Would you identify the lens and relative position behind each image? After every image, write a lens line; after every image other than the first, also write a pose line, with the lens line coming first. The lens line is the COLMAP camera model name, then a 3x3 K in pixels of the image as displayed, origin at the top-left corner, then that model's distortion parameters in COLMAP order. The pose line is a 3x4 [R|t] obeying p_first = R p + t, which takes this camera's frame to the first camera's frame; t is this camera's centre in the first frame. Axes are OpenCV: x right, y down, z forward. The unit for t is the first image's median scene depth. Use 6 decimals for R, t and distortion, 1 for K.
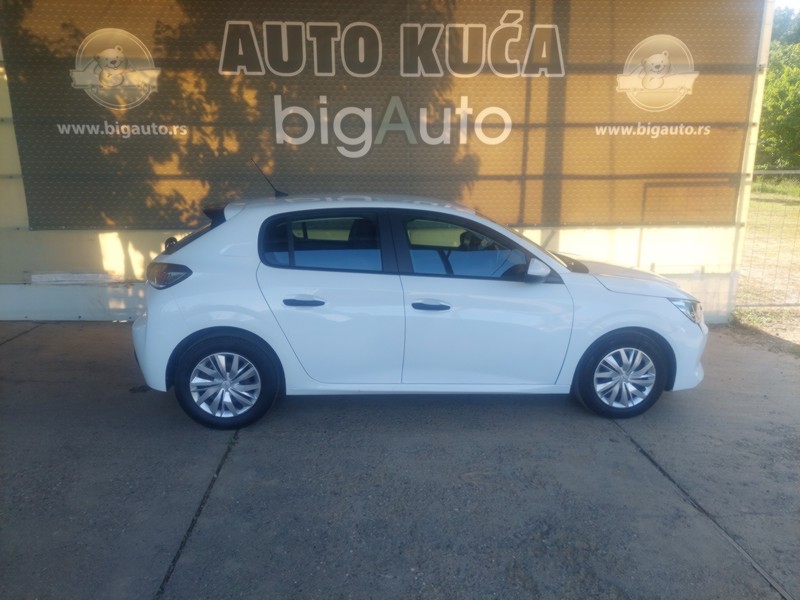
lens RADIAL K [[600.3, 0, 405.4], [0, 600.3, 302.3], [0, 0, 1]] dist [0.040677, -0.030204]
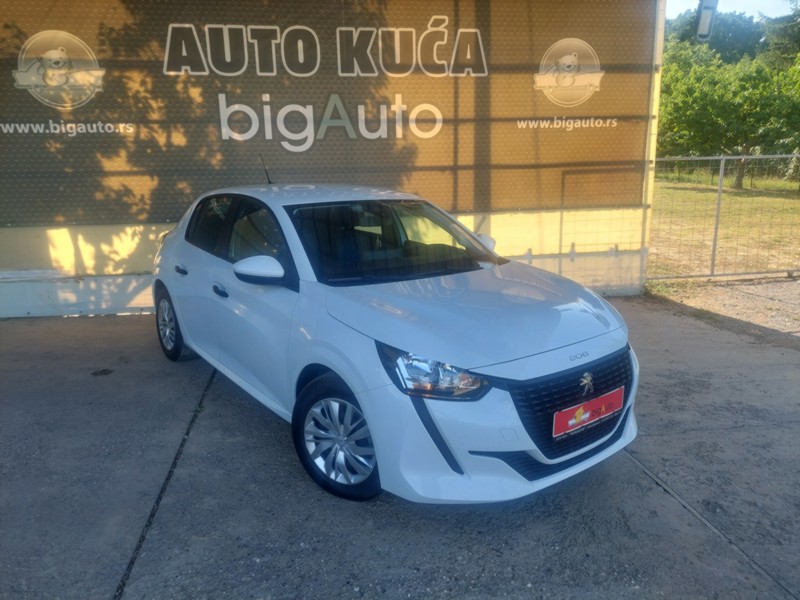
lens RADIAL K [[600.3, 0, 410.9], [0, 600.3, 292.0], [0, 0, 1]] dist [0.040677, -0.030204]
pose [[0.994136, -0.040196, 0.100385, -0.003126], [0.041525, 0.999075, -0.011182, 0.027864], [-0.099843, 0.015284, 0.994886, -0.076813]]
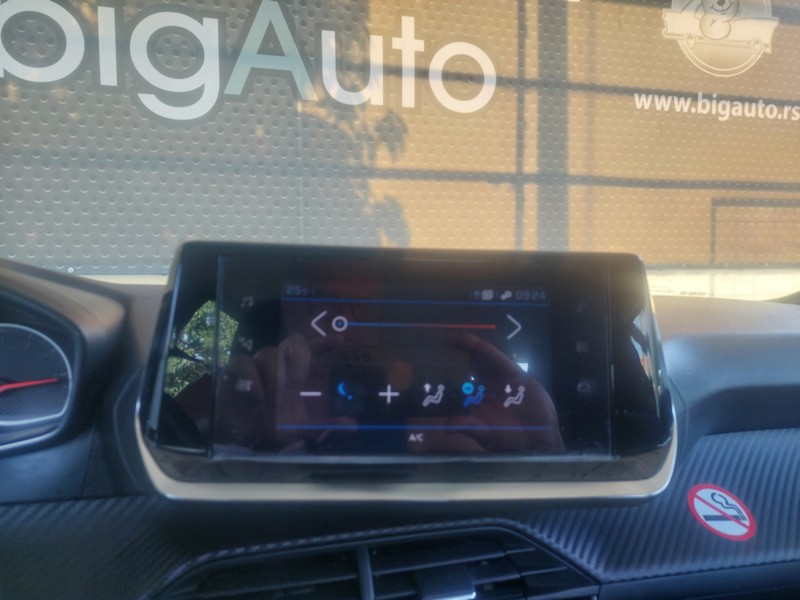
lens RADIAL K [[600.3, 0, 414.9], [0, 600.3, 297.2], [0, 0, 1]] dist [0.040677, -0.030204]
pose [[0.975643, -0.015127, 0.218841, -0.012669], [0.056398, 0.981382, -0.183598, -0.012325], [-0.211990, 0.191468, 0.958332, 0.551359]]
